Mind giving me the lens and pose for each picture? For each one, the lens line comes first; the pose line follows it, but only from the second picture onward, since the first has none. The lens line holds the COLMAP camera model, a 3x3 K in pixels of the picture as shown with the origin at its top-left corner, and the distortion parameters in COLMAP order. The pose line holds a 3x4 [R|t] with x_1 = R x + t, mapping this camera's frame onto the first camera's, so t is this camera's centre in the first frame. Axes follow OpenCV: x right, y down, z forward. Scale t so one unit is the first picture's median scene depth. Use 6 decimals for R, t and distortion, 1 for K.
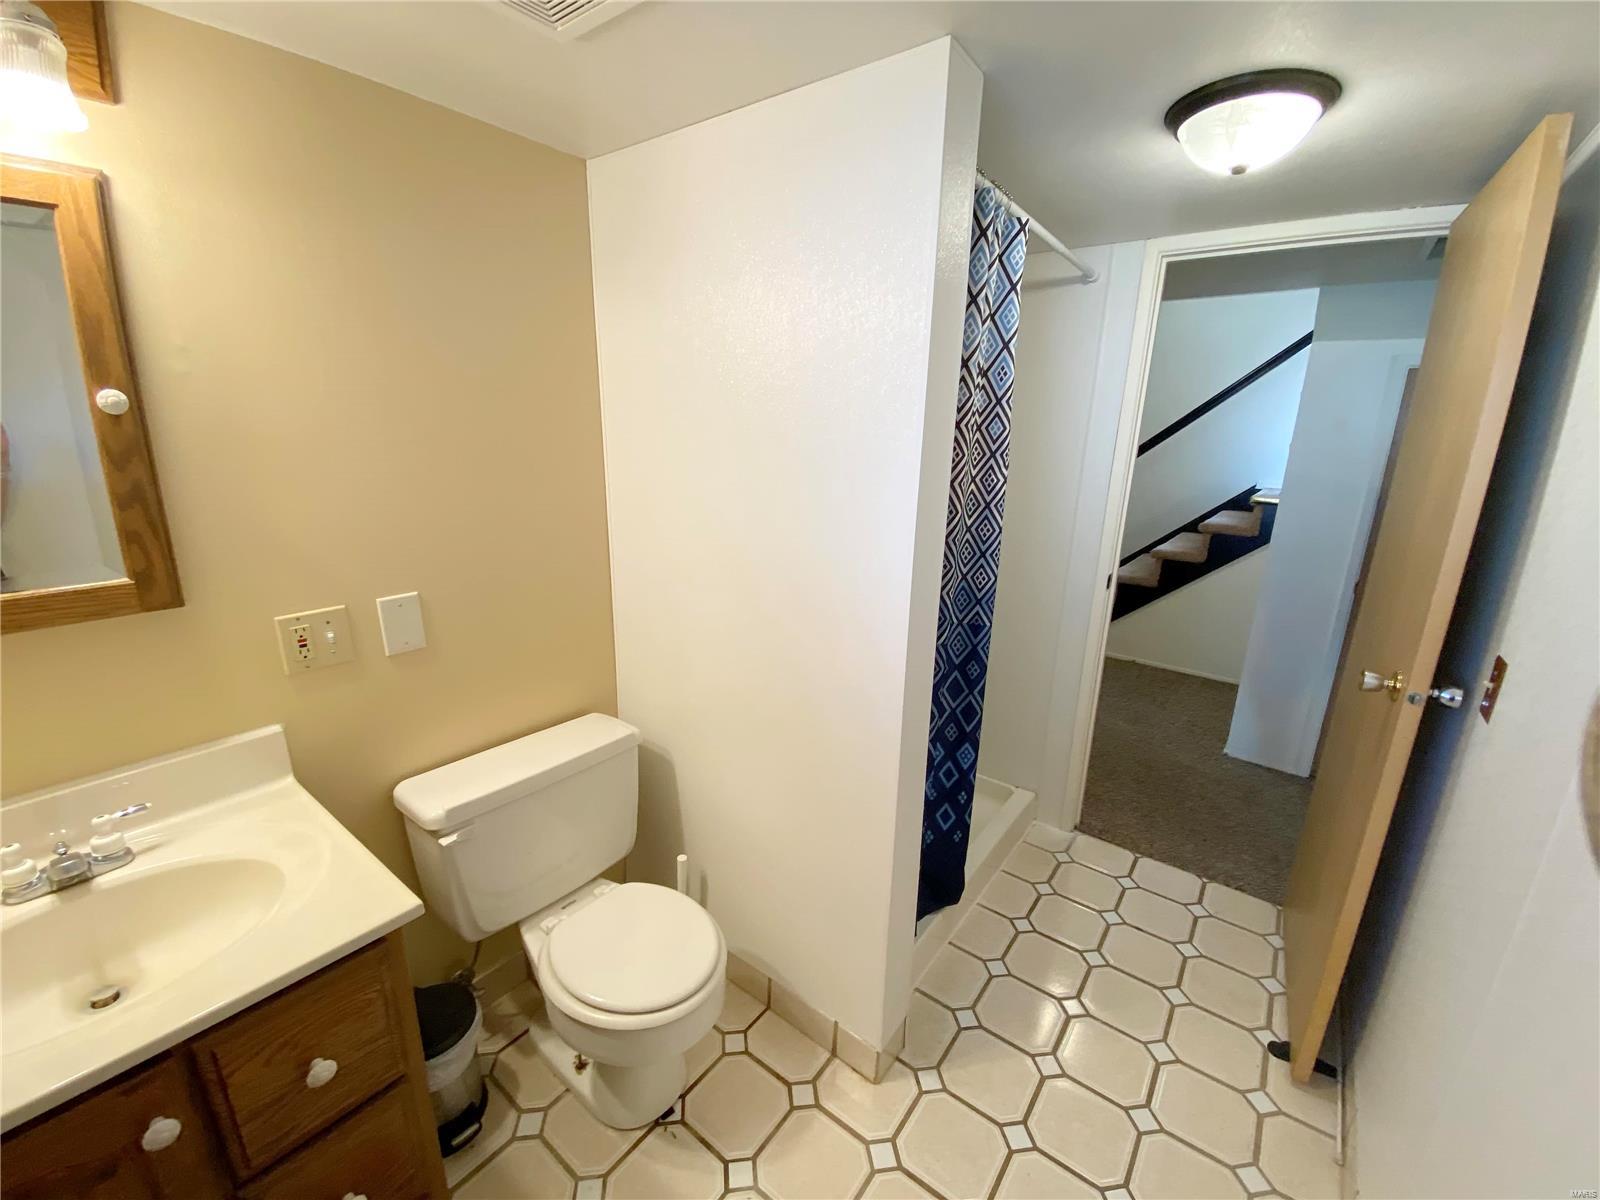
lens RADIAL K [[653.2, 0, 799.7], [0, 653.2, 610.4], [0, 0, 1]] dist [0.016904, -0.019052]
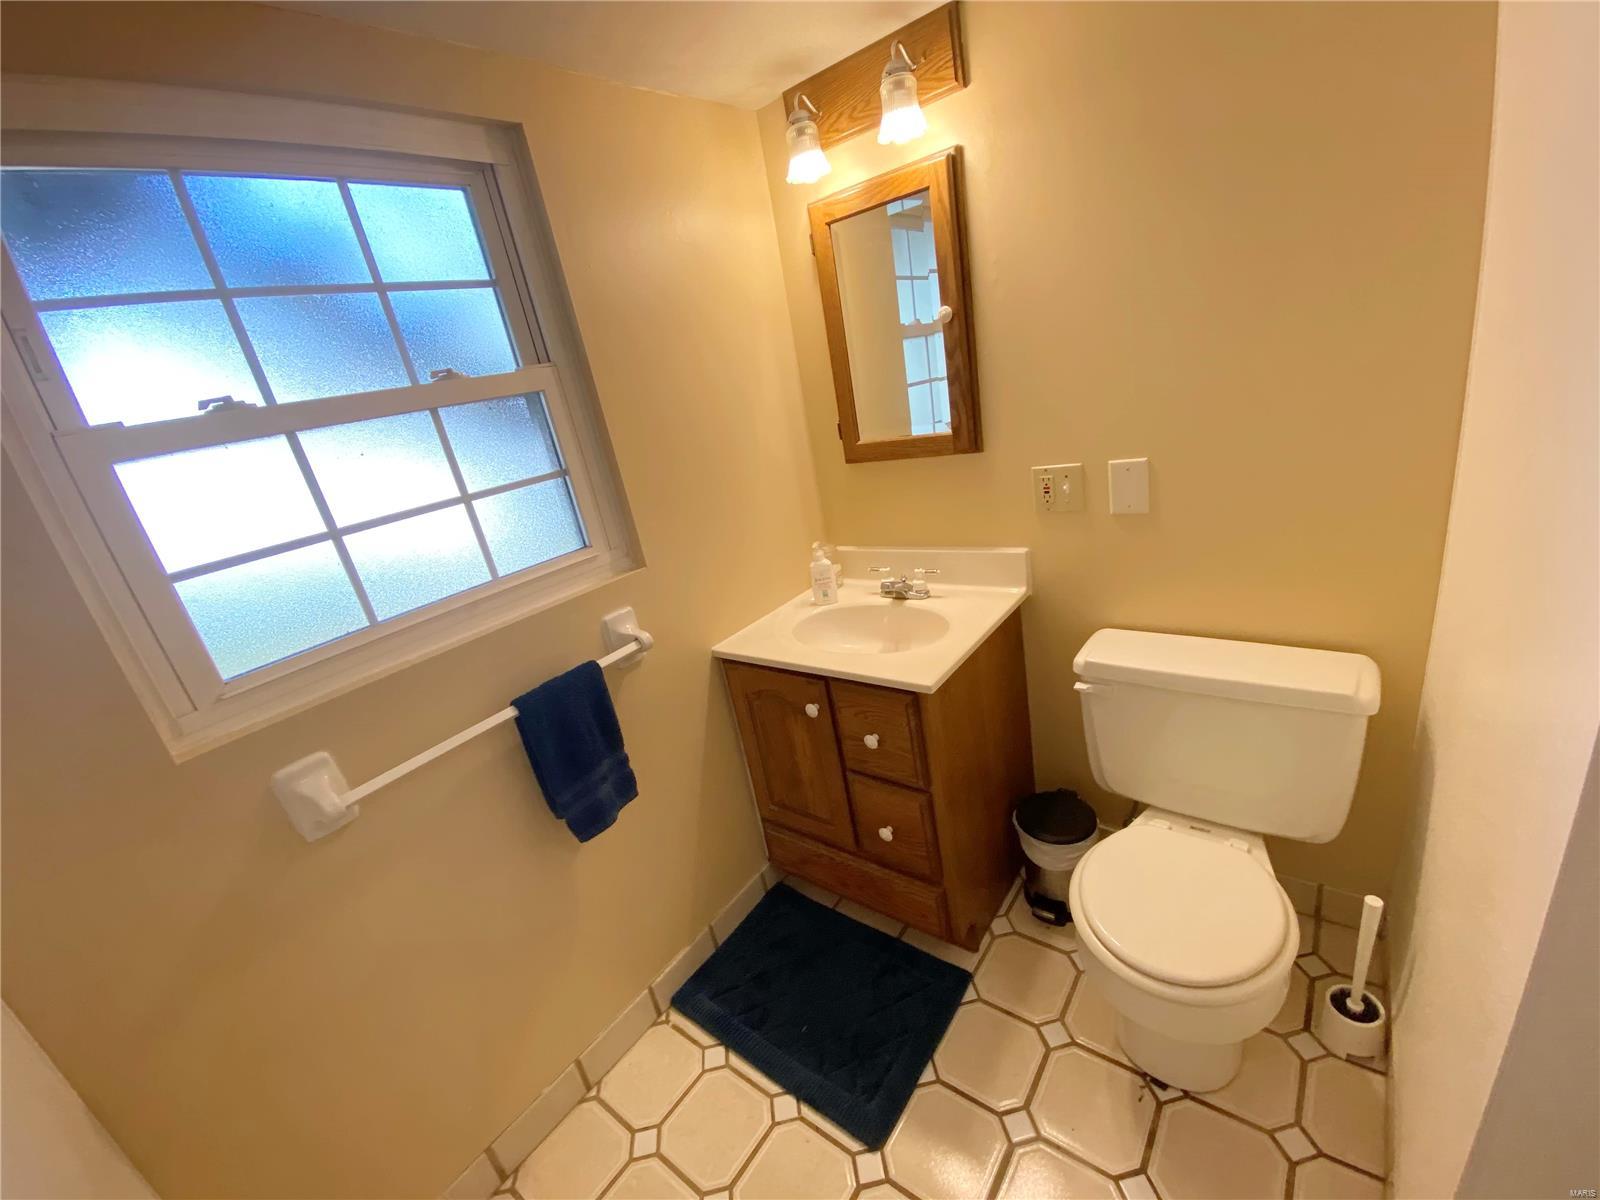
lens RADIAL K [[653.2, 0, 799.7], [0, 653.2, 610.4], [0, 0, 1]] dist [0.016904, -0.019052]
pose [[-0.018082, 0.322279, -0.946472, 0.523353], [-0.086681, 0.942557, 0.322602, -0.097722], [0.996072, 0.087874, 0.010892, 0.531566]]
